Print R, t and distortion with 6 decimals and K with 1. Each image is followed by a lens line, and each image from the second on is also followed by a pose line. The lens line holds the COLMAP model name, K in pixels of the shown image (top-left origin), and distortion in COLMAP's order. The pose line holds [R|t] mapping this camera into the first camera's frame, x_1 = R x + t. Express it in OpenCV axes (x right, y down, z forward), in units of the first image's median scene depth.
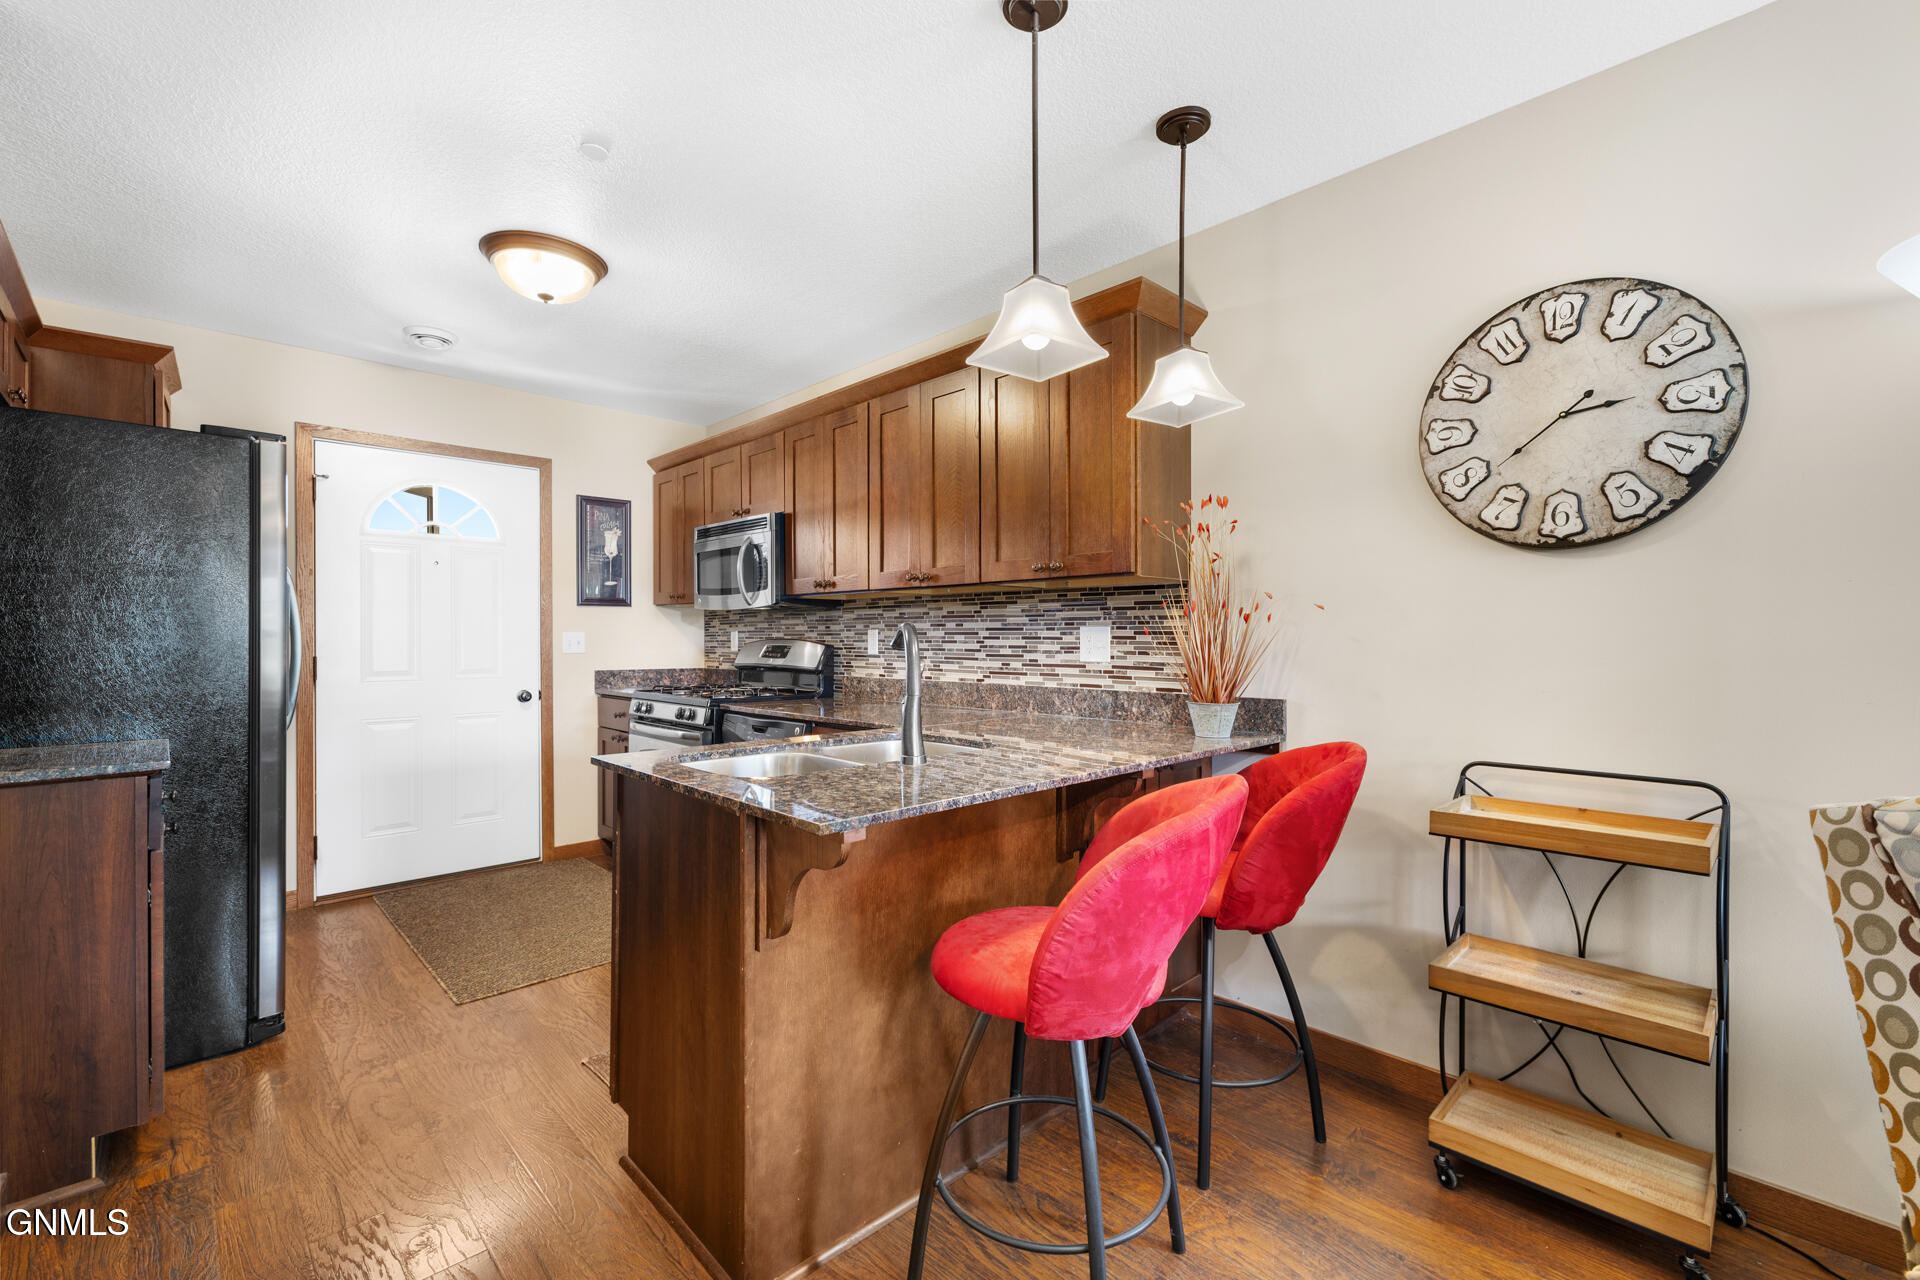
lens RADIAL K [[811.5, 0, 969.3], [0, 811.5, 631.5], [0, 0, 1]] dist [-0.000607, -0.001357]
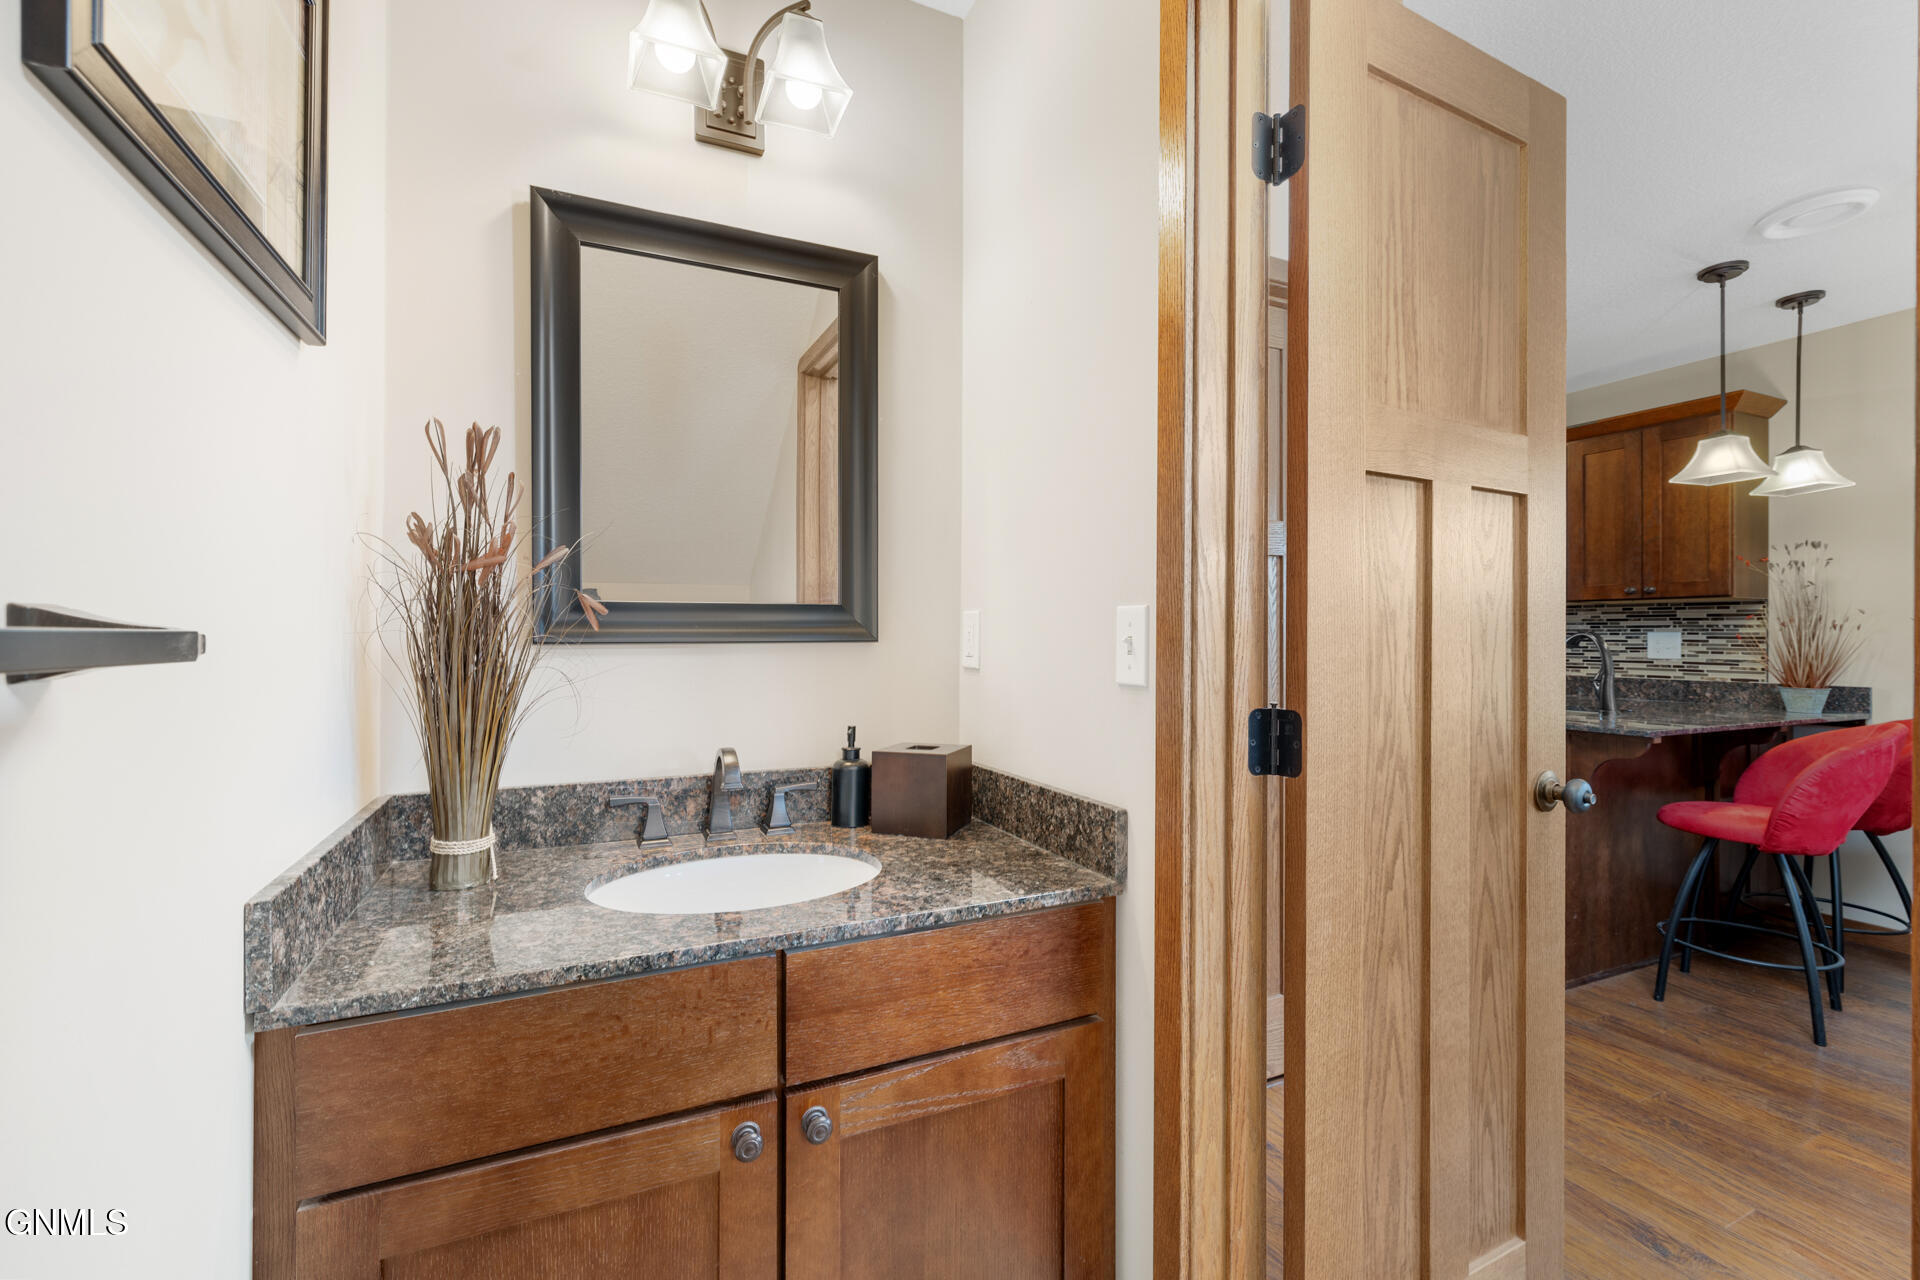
lens RADIAL K [[811.5, 0, 956.3], [0, 811.5, 628.9], [0, 0, 1]] dist [-0.000607, -0.001357]
pose [[0.942640, -0.000041, -0.333810, -0.513689], [-0.000323, 0.999999, -0.001034, -0.010450], [0.333810, 0.001082, 0.942640, -0.671961]]
